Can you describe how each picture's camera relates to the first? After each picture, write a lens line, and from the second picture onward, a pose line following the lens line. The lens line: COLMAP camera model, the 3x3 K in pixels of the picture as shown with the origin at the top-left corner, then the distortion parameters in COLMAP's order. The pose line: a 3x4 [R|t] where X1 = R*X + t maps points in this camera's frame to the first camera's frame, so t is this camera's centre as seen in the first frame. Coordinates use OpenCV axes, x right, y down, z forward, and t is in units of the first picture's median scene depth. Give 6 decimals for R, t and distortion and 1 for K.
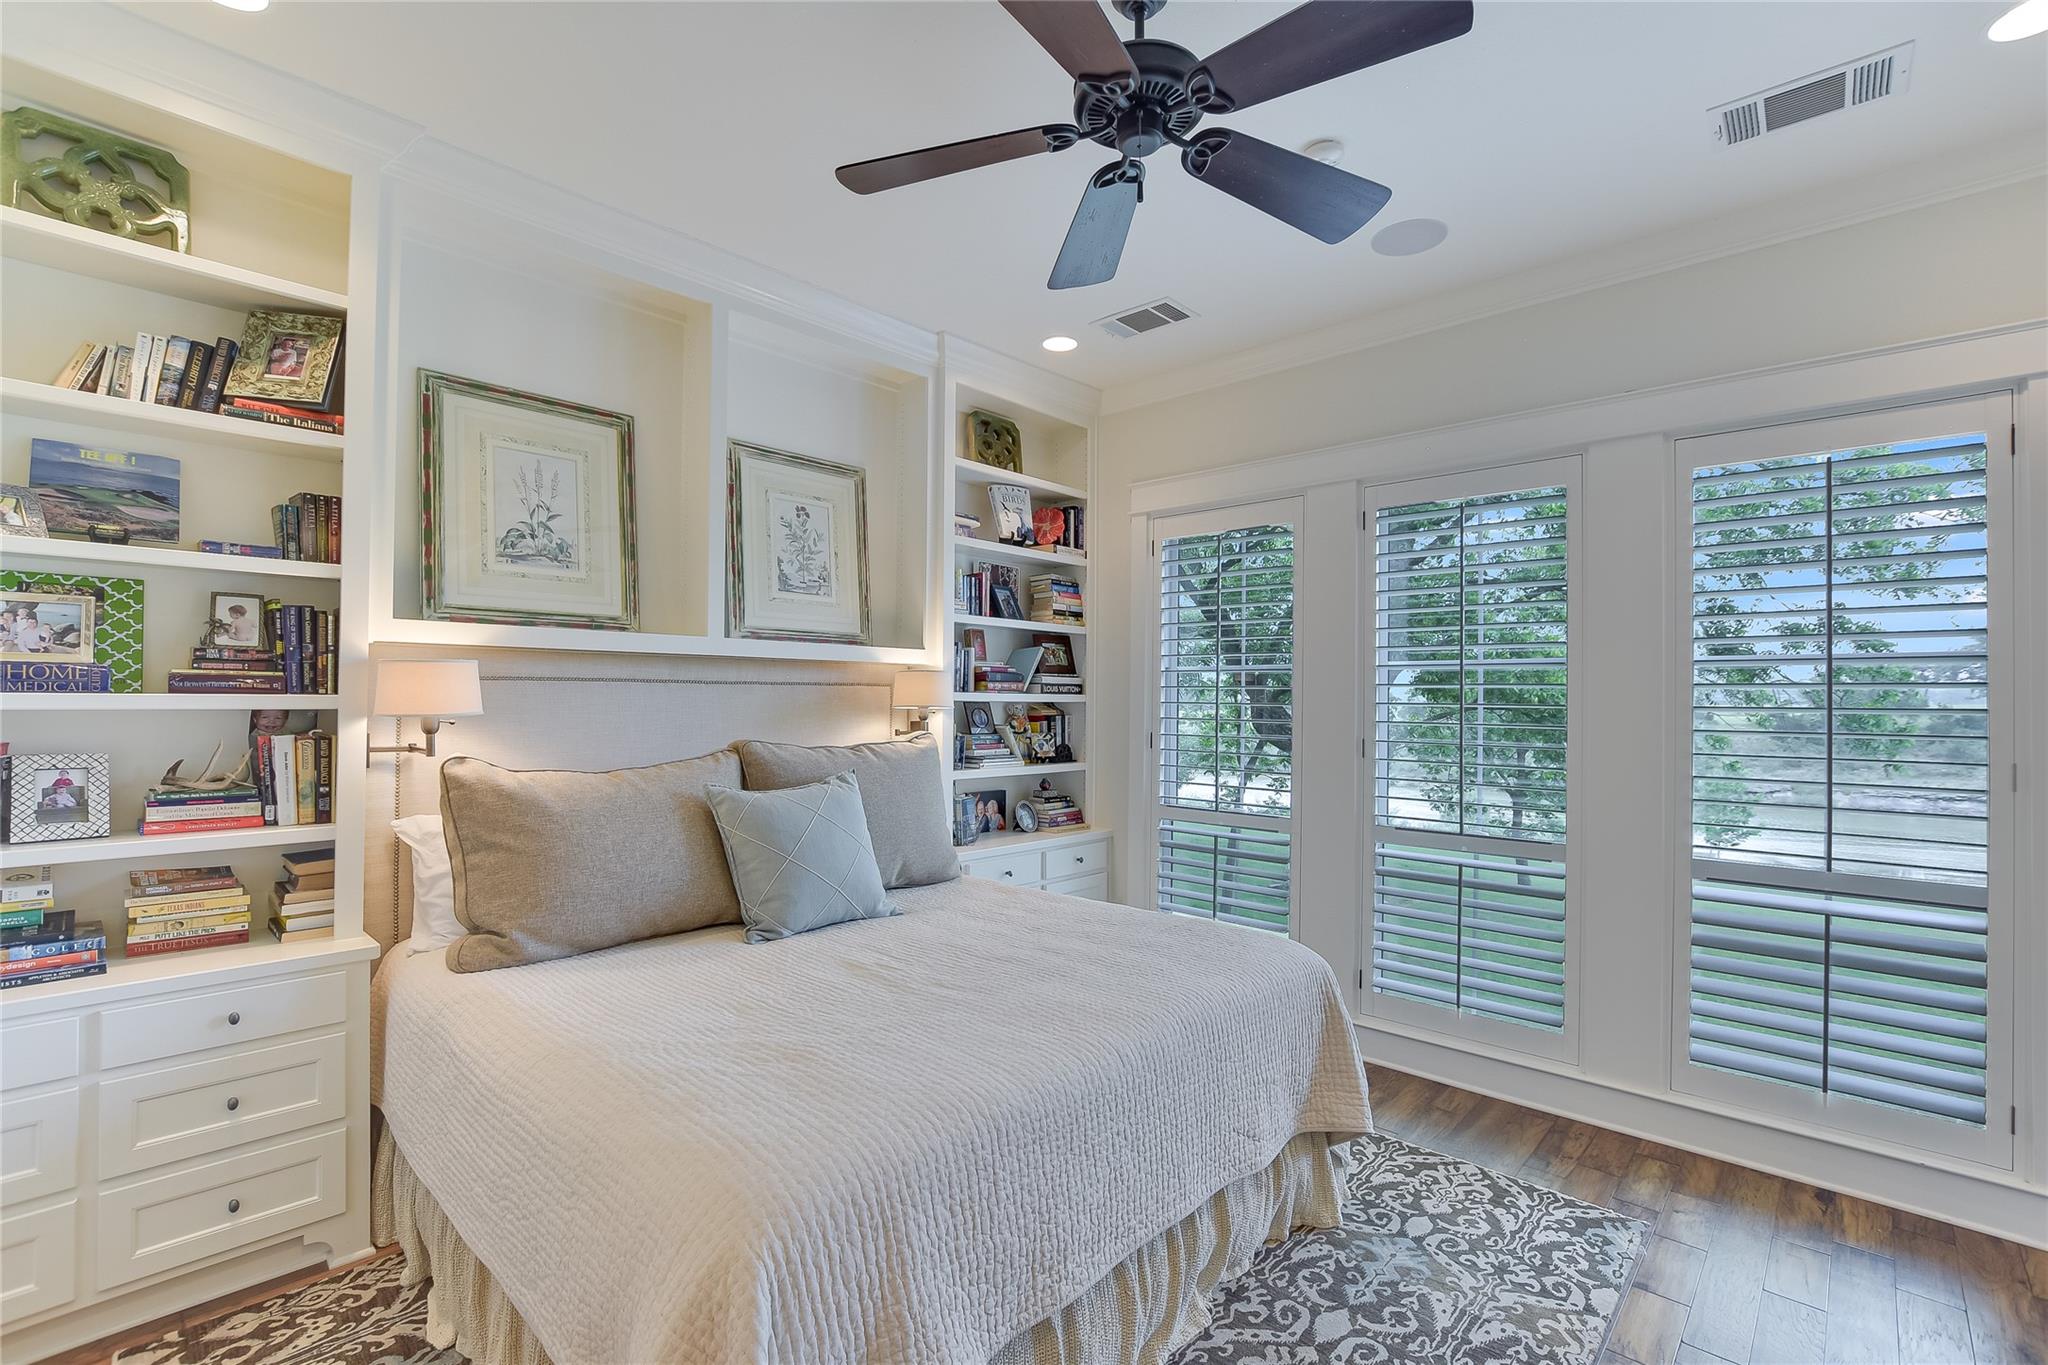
lens RADIAL K [[914.4, 0, 1065.8], [0, 914.4, 682.2], [0, 0, 1]] dist [-0.019178, 0.001801]
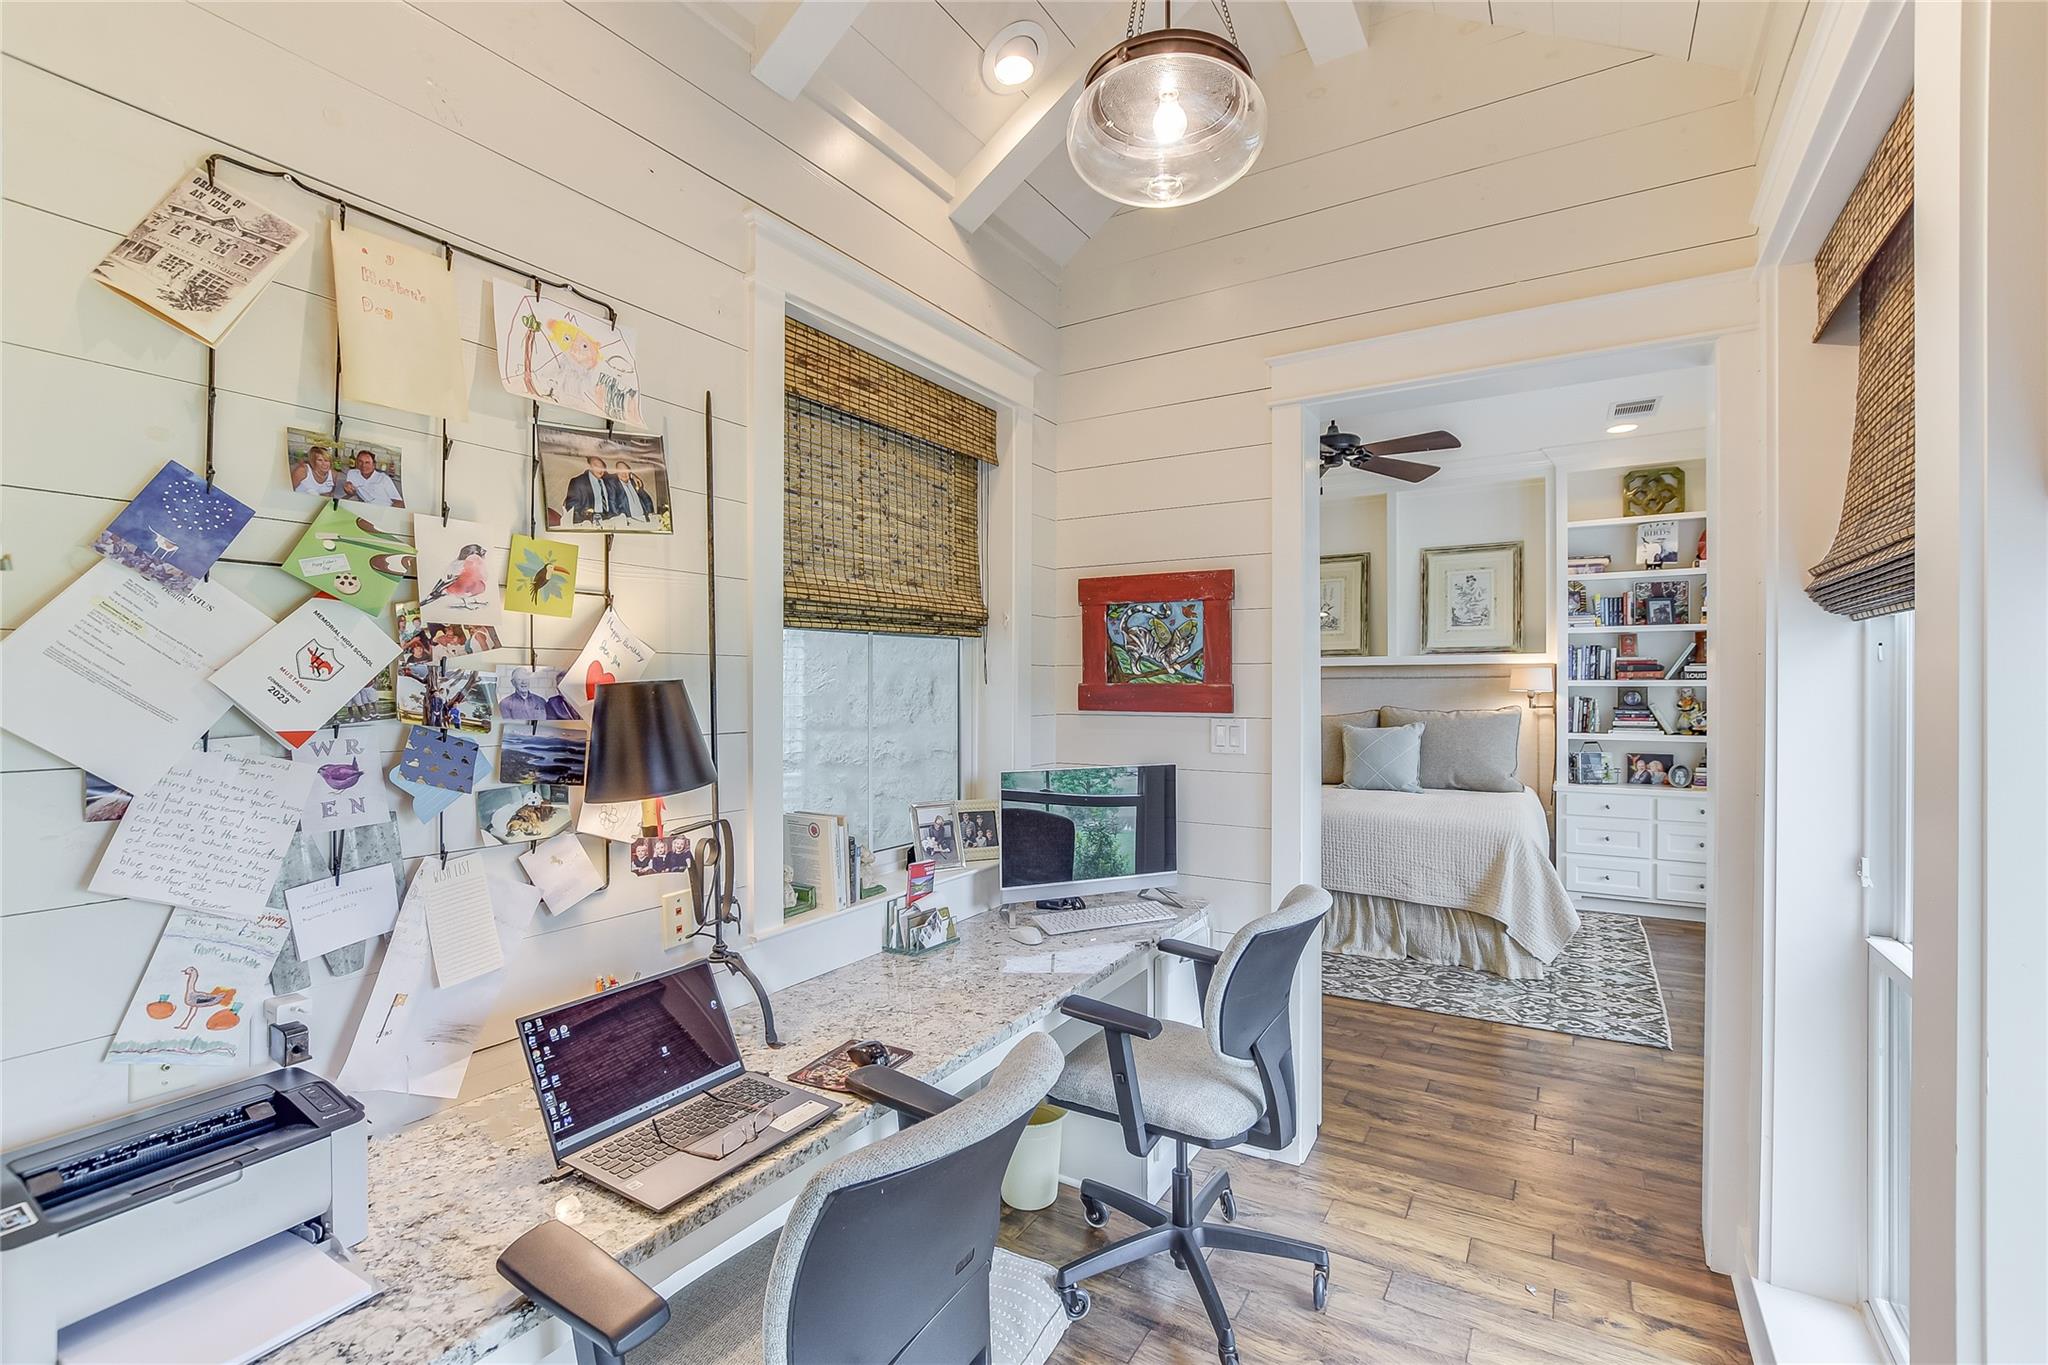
lens RADIAL K [[883.6, 0, 1010.4], [0, 883.6, 685.5], [0, 0, 1]] dist [-0.021620, -0.001141]
pose [[0.184728, -0.009942, -0.982739, 1.271352], [0.023403, 0.999710, -0.005714, 0.006915], [0.982511, -0.021943, 0.184907, -0.188113]]
